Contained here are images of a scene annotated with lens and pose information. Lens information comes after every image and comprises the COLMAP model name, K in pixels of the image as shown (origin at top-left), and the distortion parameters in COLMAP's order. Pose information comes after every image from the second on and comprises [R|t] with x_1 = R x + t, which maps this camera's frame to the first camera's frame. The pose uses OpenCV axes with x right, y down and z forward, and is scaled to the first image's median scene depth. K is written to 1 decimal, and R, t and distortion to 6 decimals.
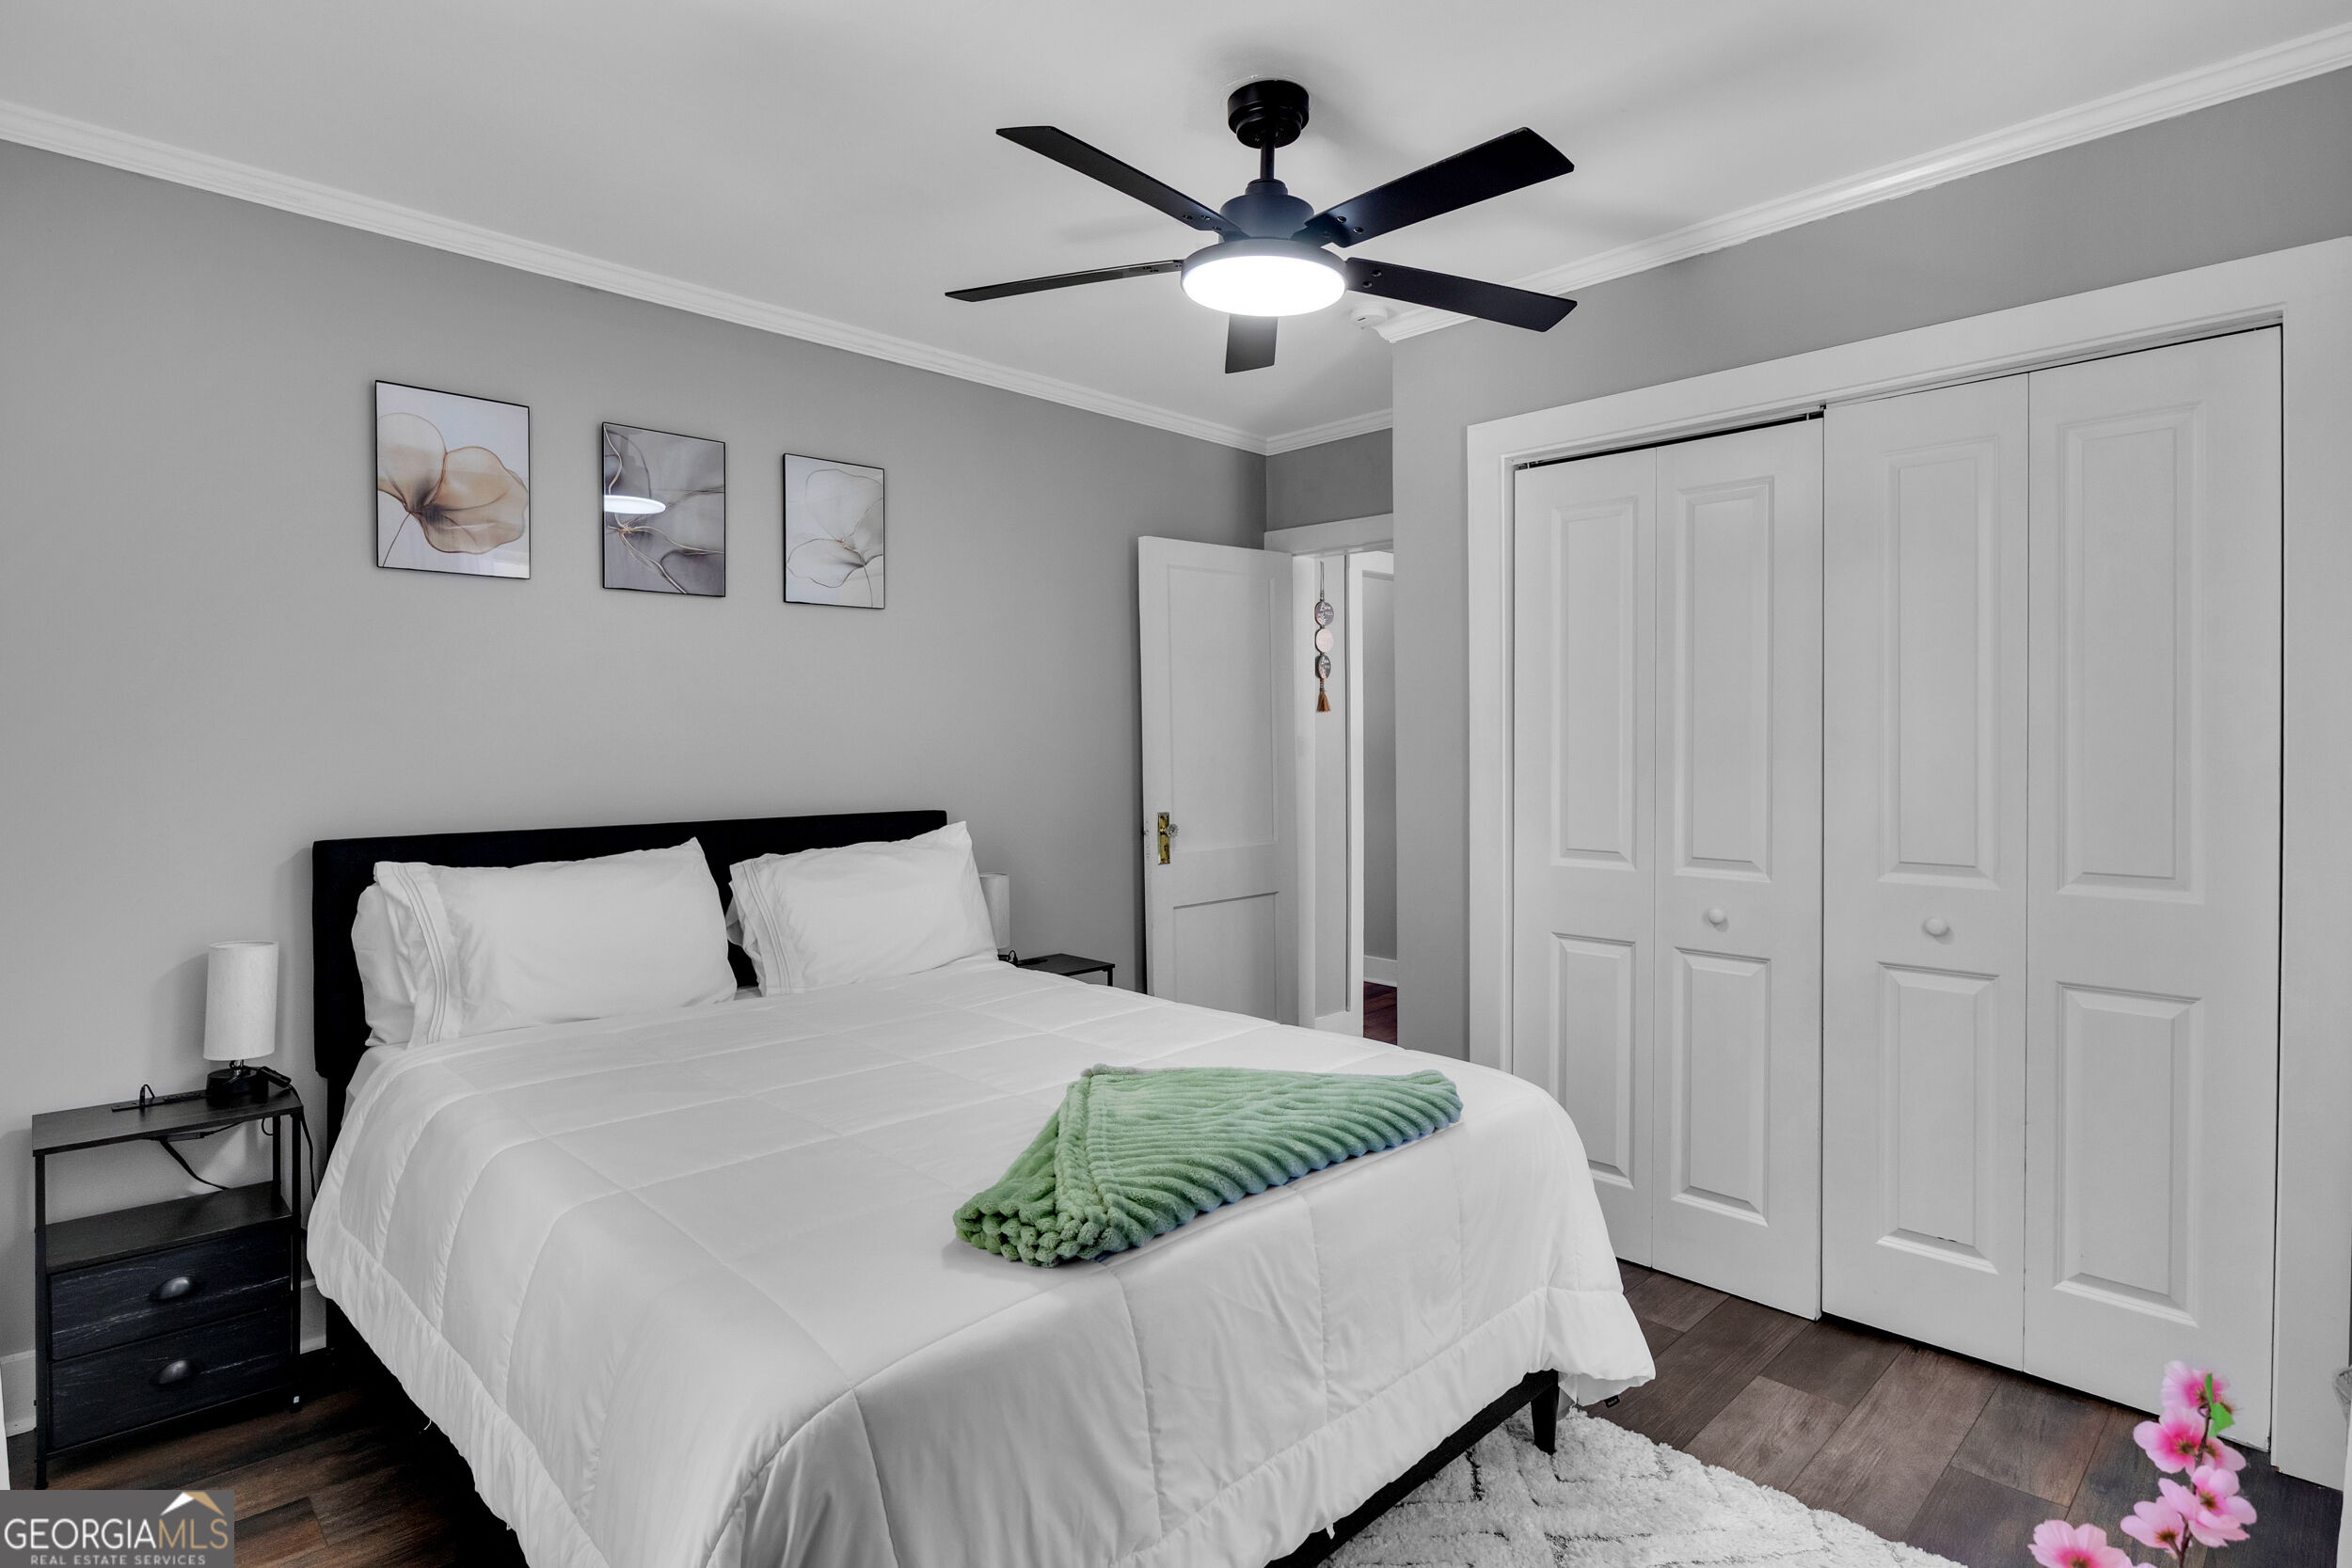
lens RADIAL K [[1201.1, 0, 1174.3], [0, 1201.1, 749.3], [0, 0, 1]] dist [-0.000333, -0.000053]
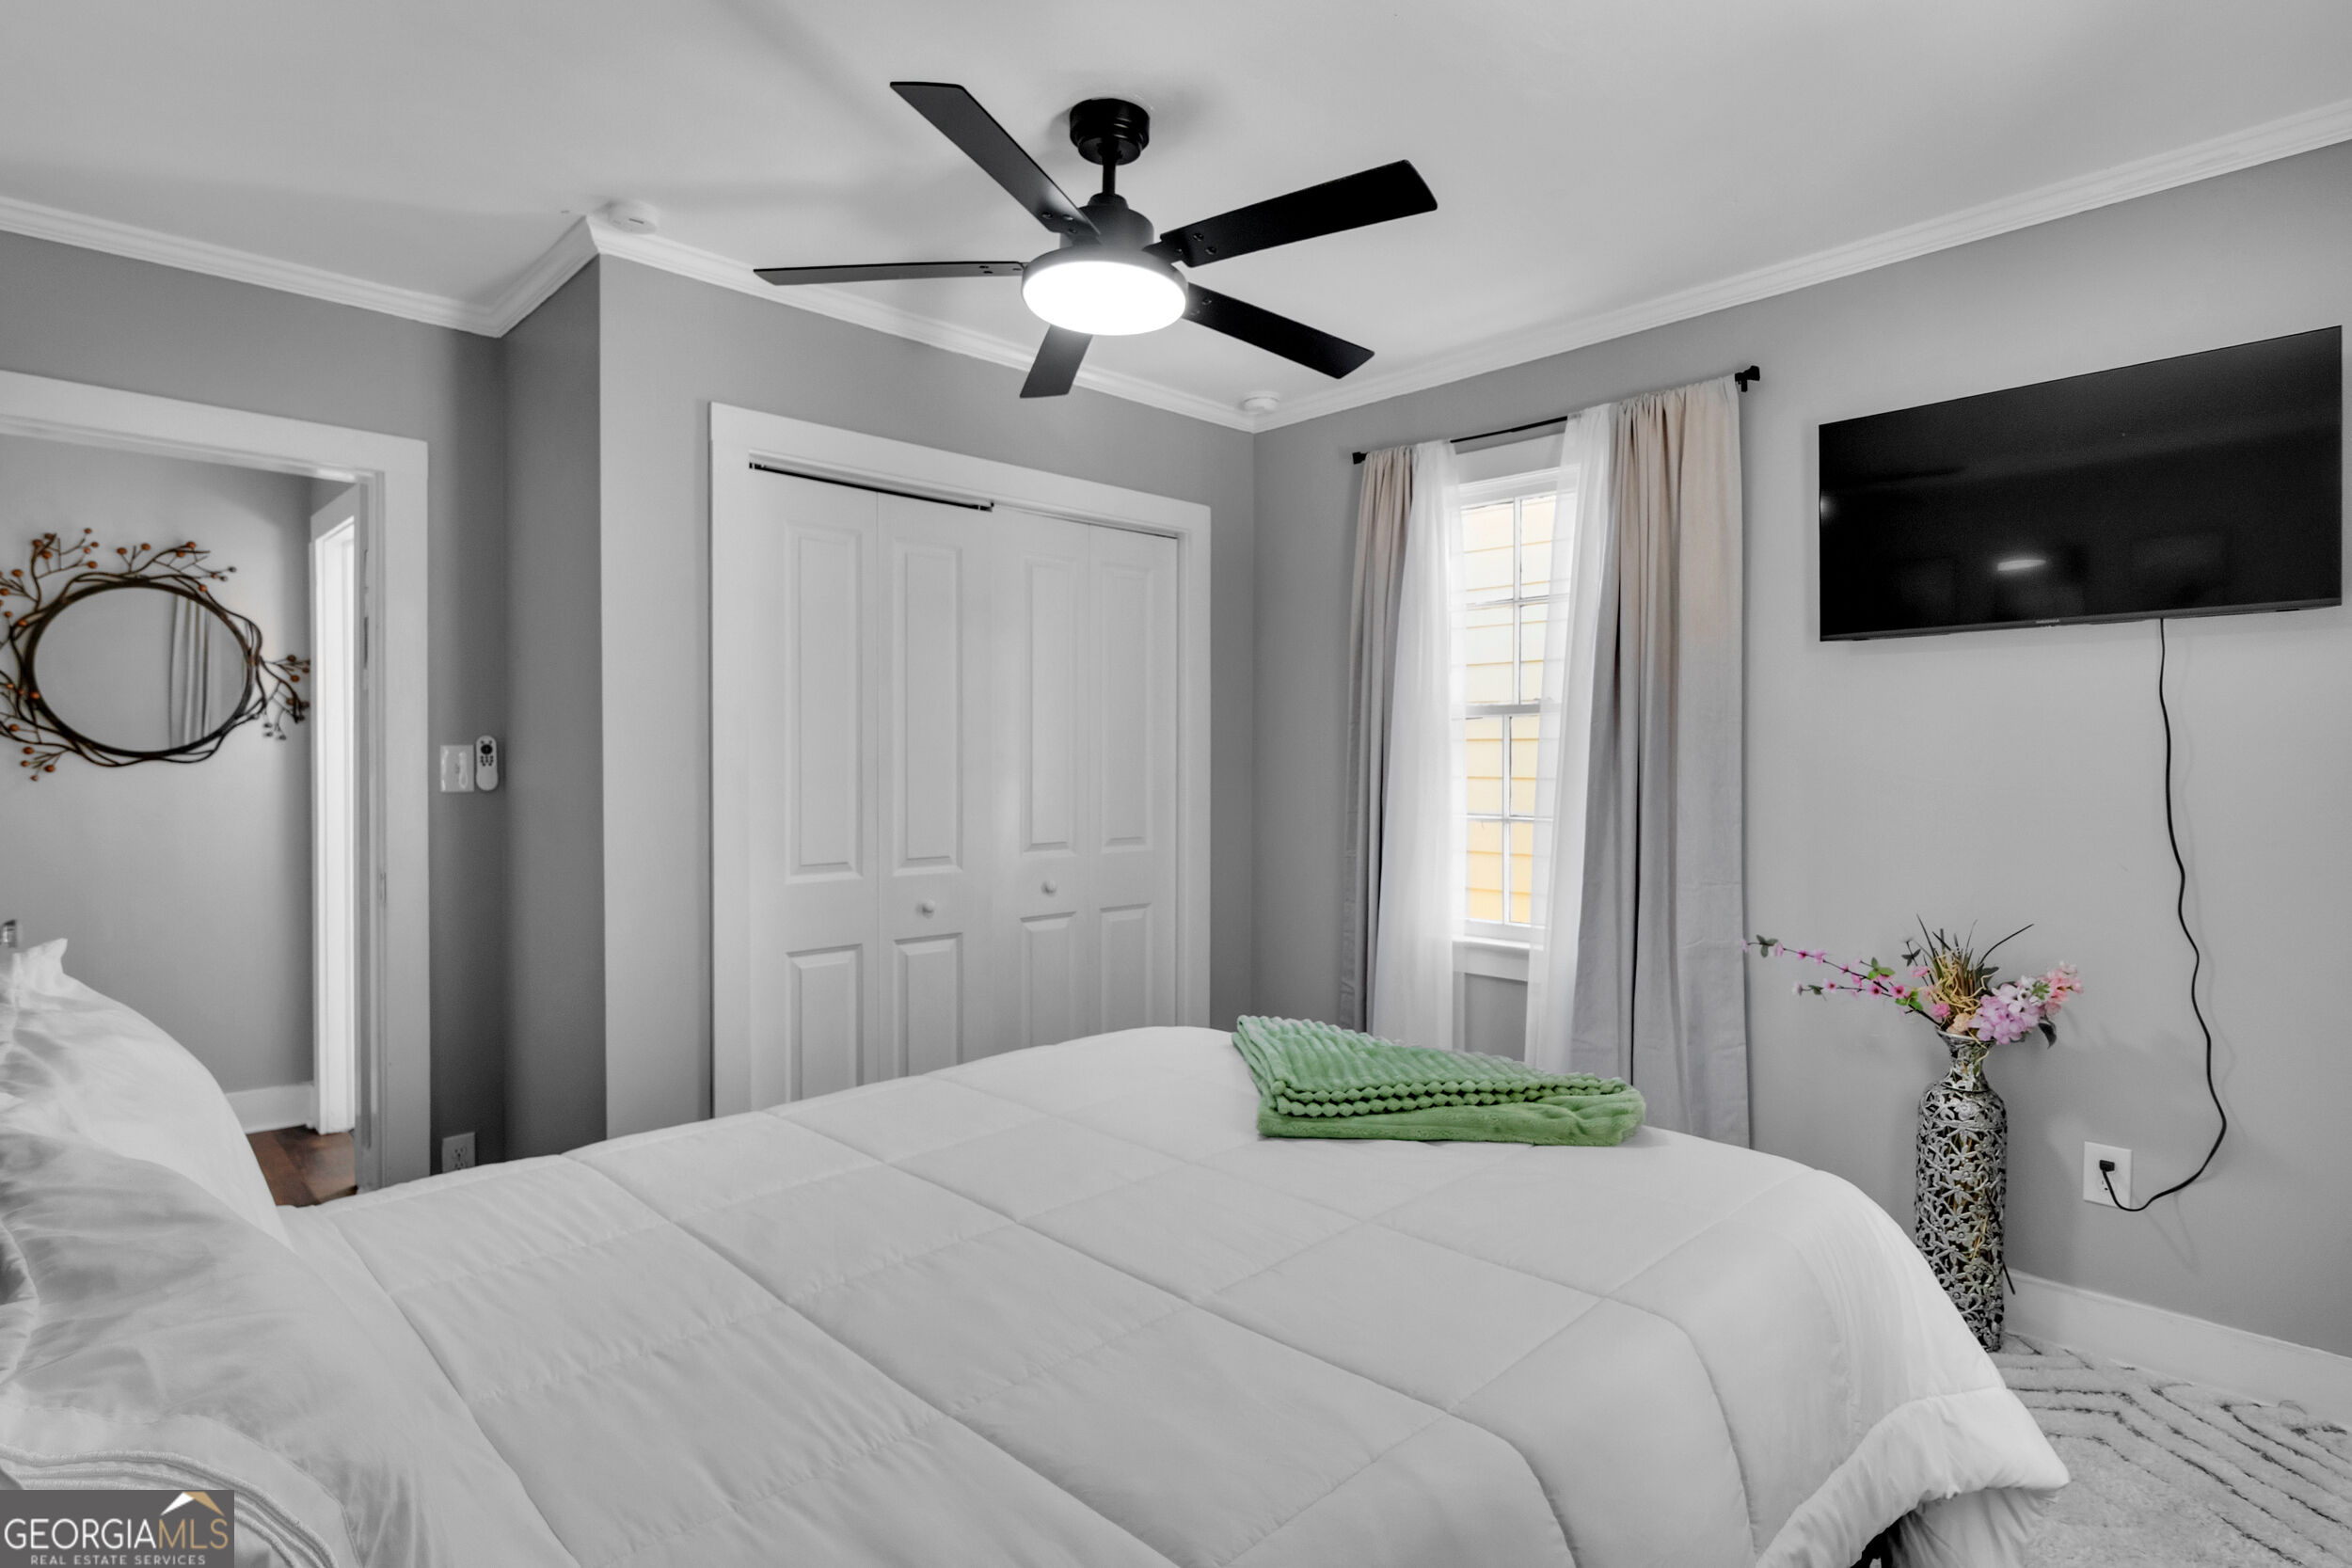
lens RADIAL K [[1201.0, 0, 1193.3], [0, 1201.0, 774.8], [0, 0, 1]] dist [-0.002607, -0.000493]
pose [[-0.000019, -0.010177, 0.999948, -0.738532], [0.004762, 0.999937, 0.010177, -0.001346], [-0.999989, 0.004762, 0.000030, 0.741960]]
